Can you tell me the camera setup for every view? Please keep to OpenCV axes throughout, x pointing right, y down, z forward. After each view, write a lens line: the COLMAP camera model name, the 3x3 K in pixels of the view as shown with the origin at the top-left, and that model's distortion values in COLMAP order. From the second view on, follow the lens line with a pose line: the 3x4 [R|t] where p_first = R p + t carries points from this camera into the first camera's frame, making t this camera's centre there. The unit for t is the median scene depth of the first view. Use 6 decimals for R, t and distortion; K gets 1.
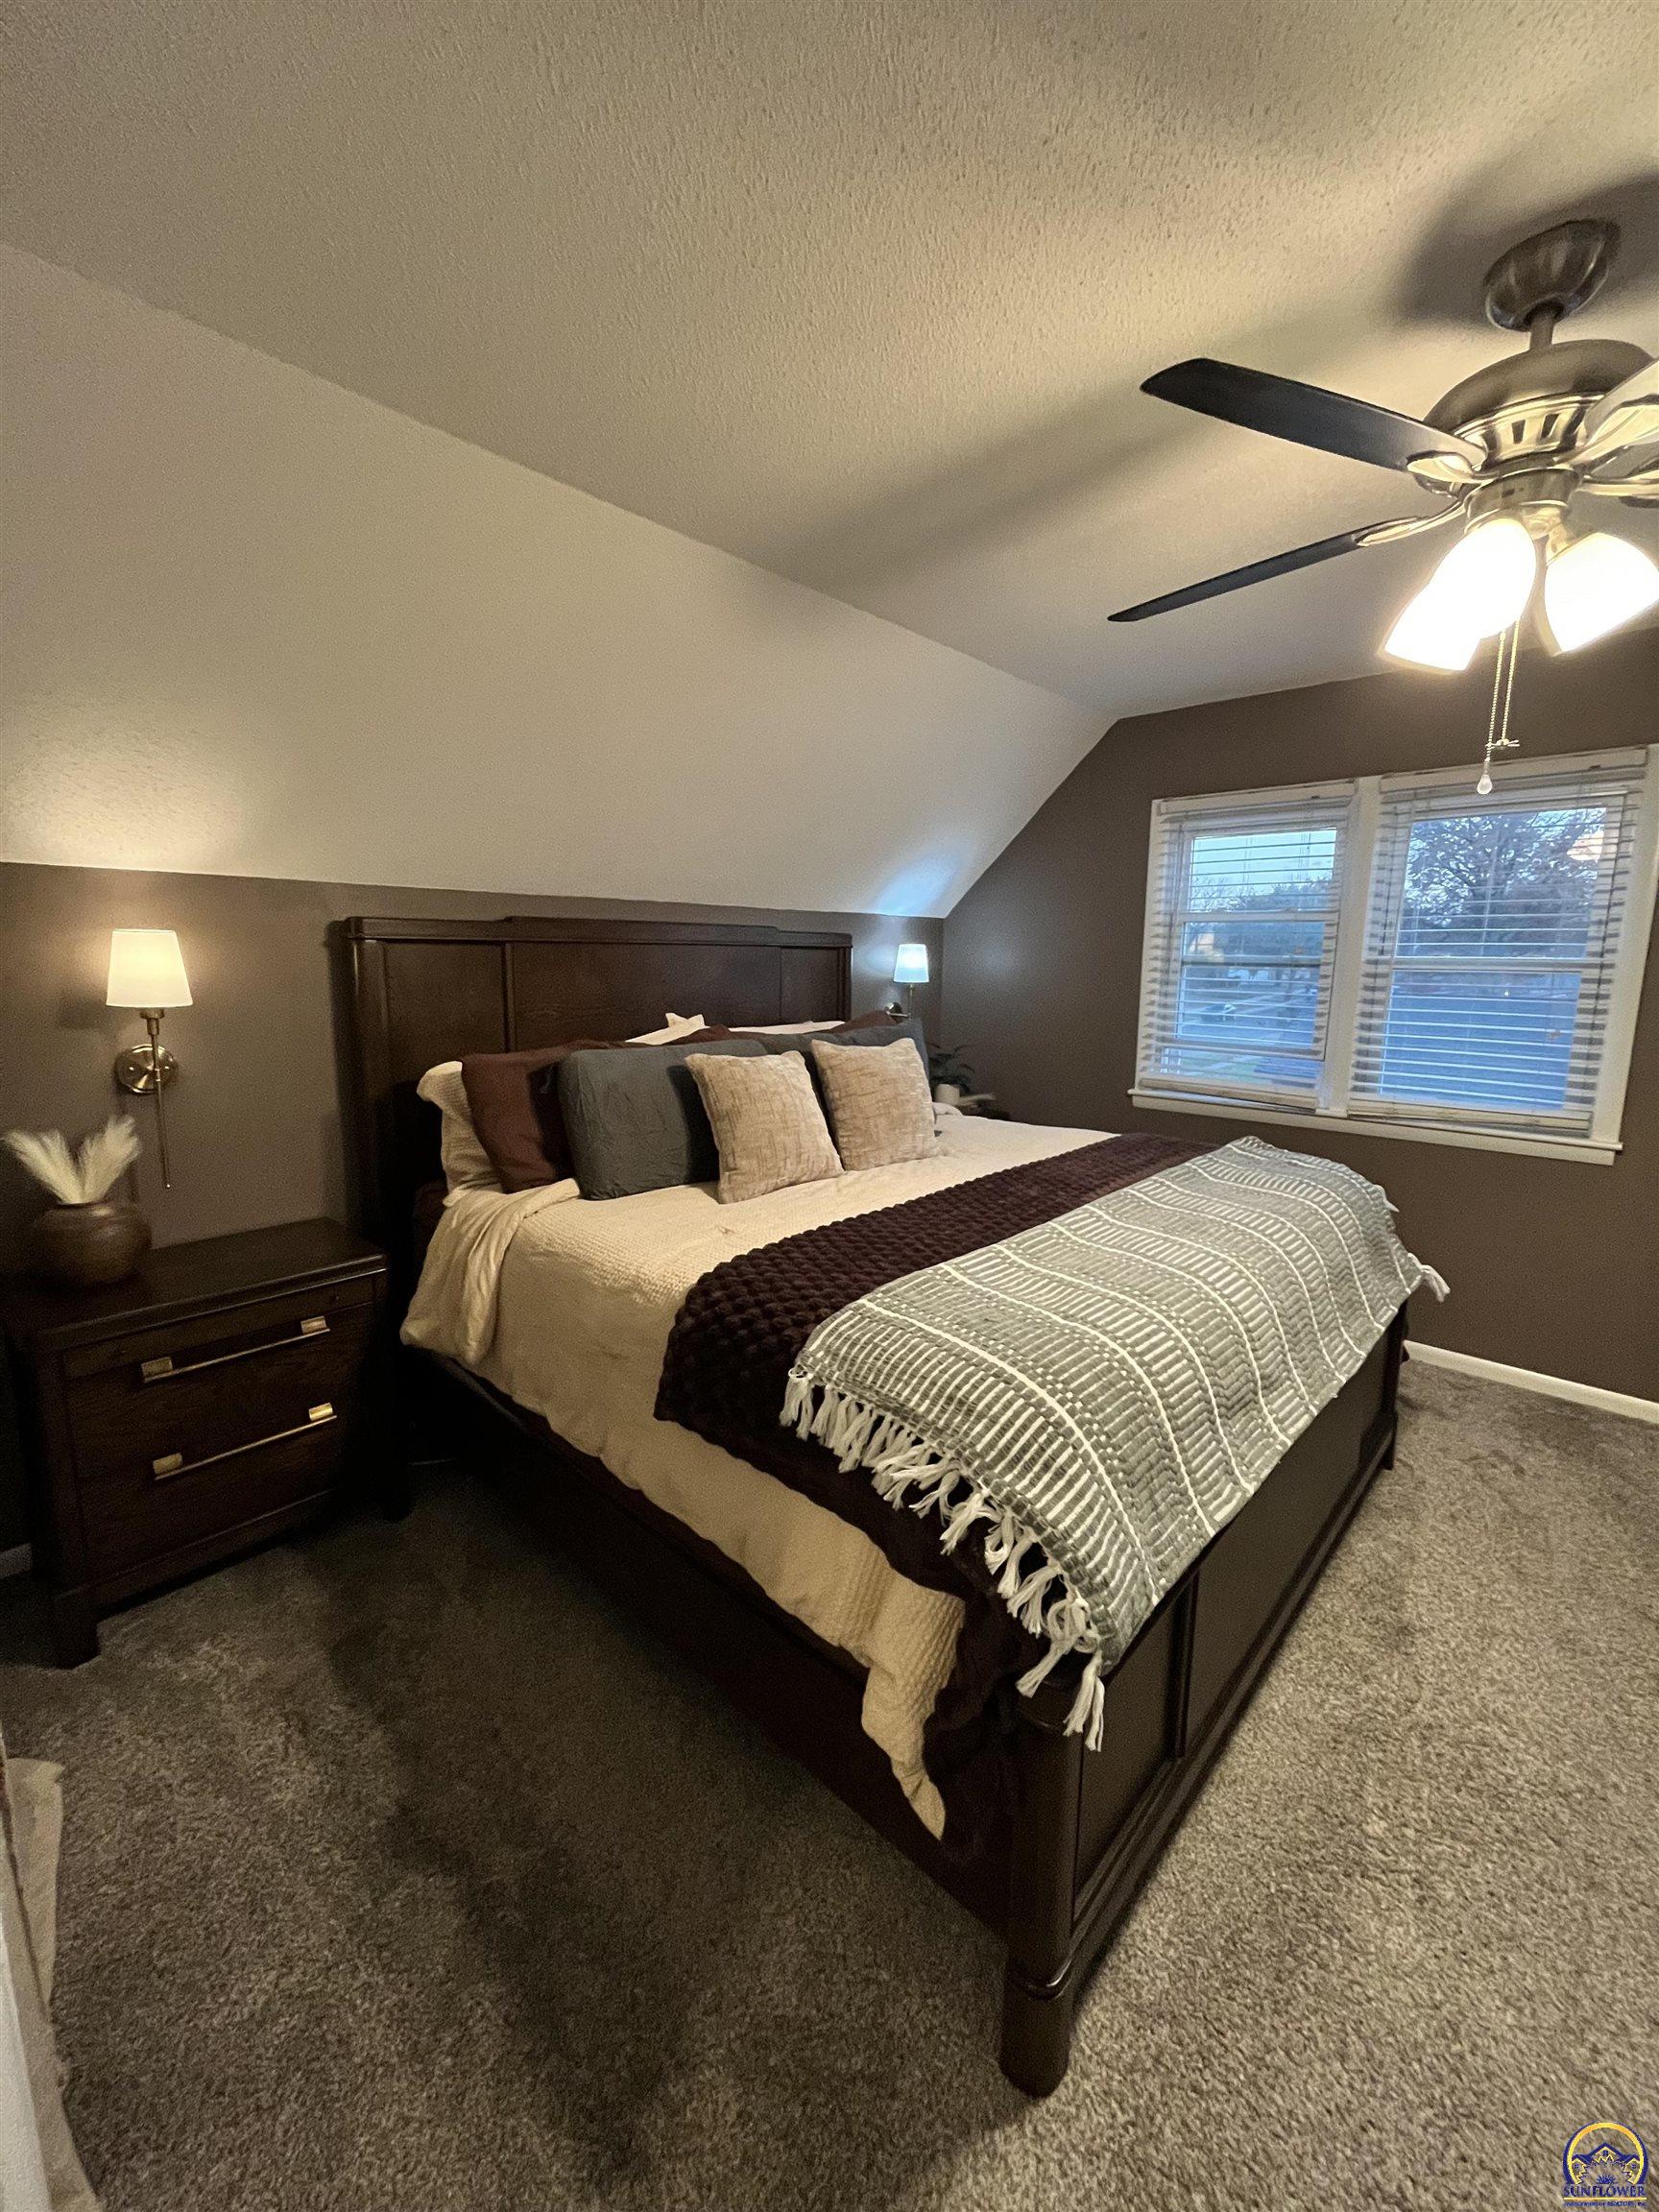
lens RADIAL K [[890.1, 0, 831.0], [0, 890.1, 1102.0], [0, 0, 1]] dist [-0.002392, -0.000184]
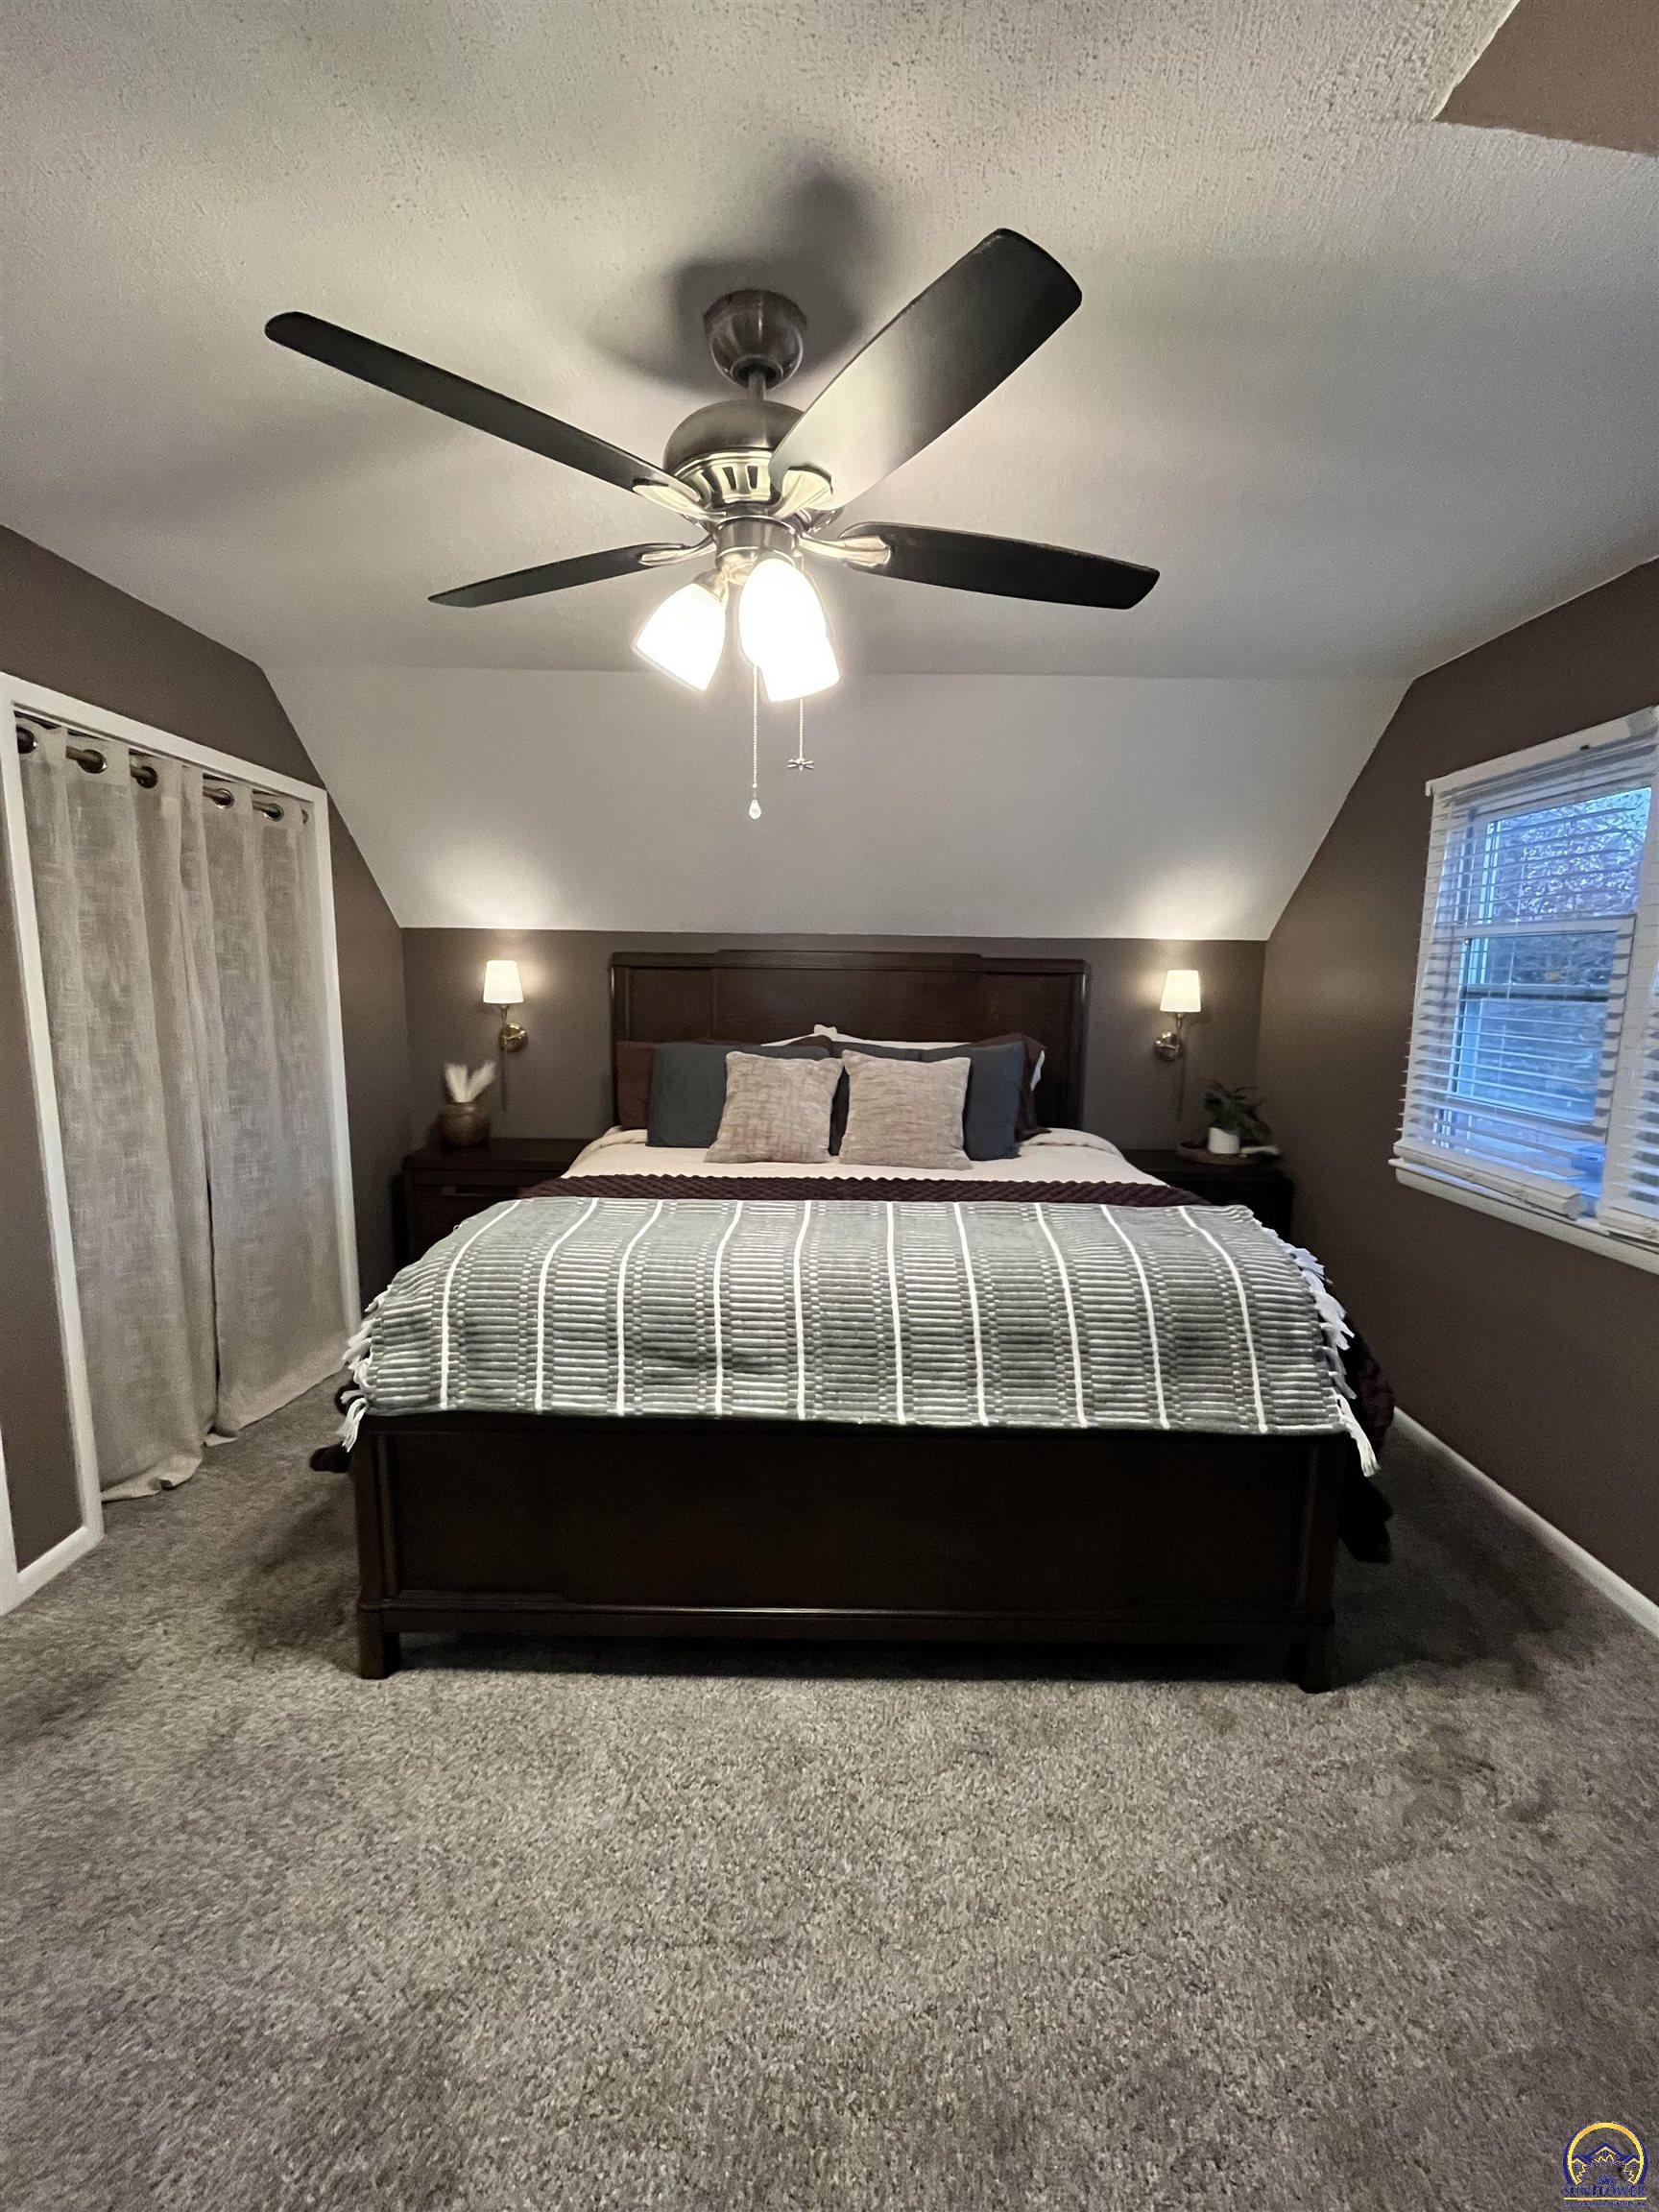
lens RADIAL K [[890.1, 0, 826.6], [0, 890.1, 1112.0], [0, 0, 1]] dist [-0.002392, -0.000184]
pose [[0.682772, 0.112760, -0.721877, 0.586920], [-0.130352, 0.990967, 0.031502, -0.015891], [0.718909, 0.072589, 0.691303, 0.132971]]
